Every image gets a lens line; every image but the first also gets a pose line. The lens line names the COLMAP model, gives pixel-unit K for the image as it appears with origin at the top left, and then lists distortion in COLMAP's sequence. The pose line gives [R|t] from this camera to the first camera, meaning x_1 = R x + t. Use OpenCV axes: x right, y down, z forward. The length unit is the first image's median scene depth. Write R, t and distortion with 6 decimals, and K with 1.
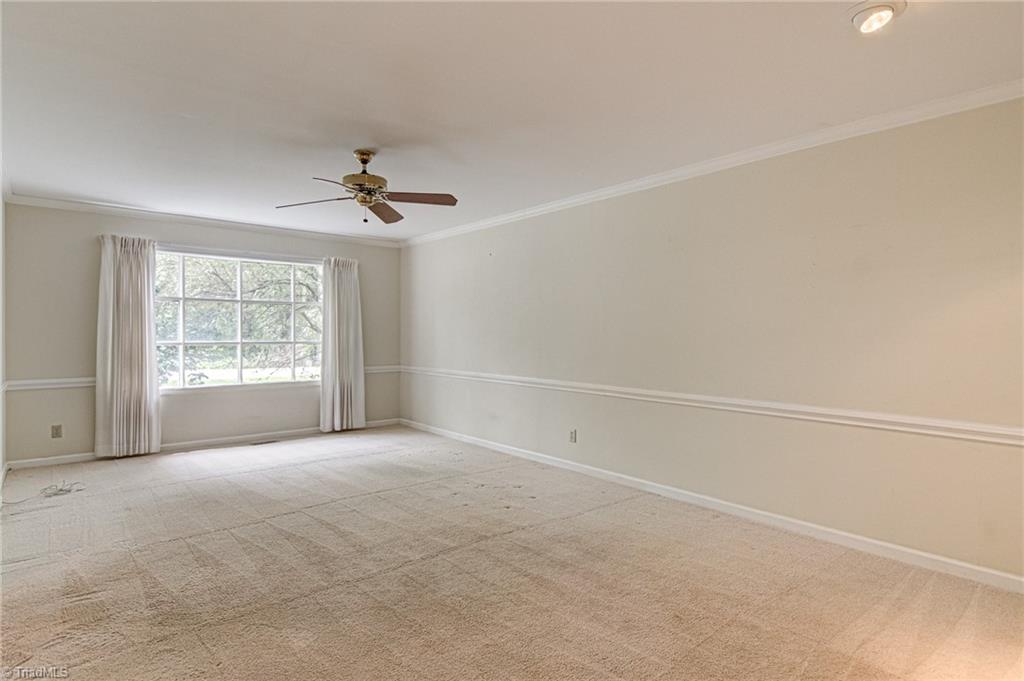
lens RADIAL K [[536.5, 0, 506.4], [0, 536.5, 335.7], [0, 0, 1]] dist [0.016703, -0.017479]
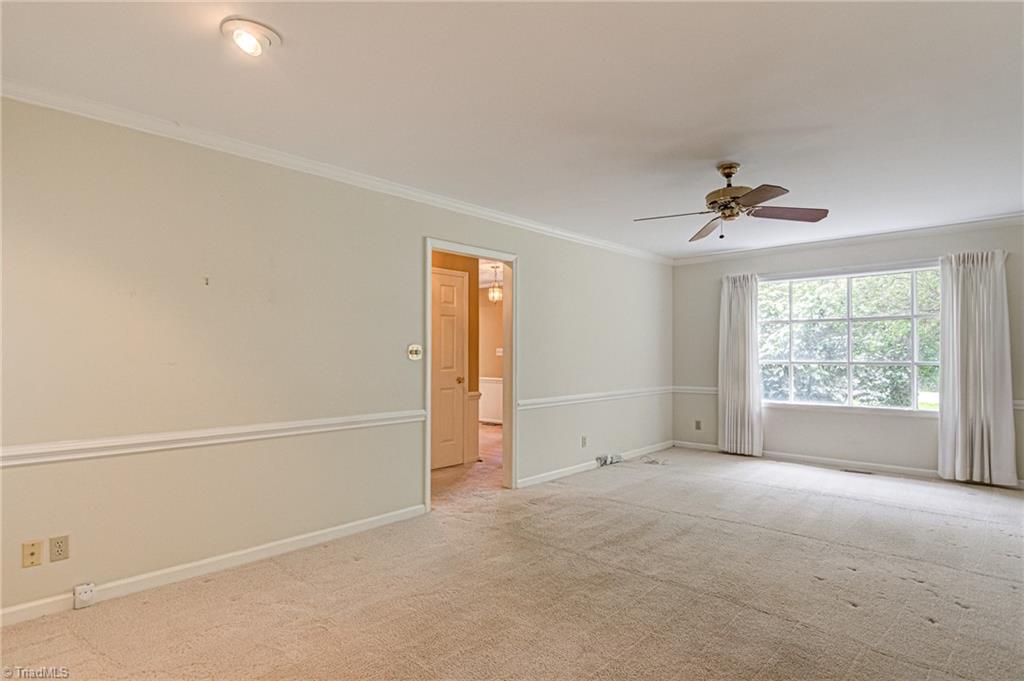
lens RADIAL K [[536.5, 0, 513.5], [0, 536.5, 348.8], [0, 0, 1]] dist [0.016703, -0.017479]
pose [[0.128277, -0.013474, -0.991647, 0.443296], [-0.001663, 0.999903, -0.013801, 0.002823], [0.991737, 0.003419, 0.128242, 0.338564]]
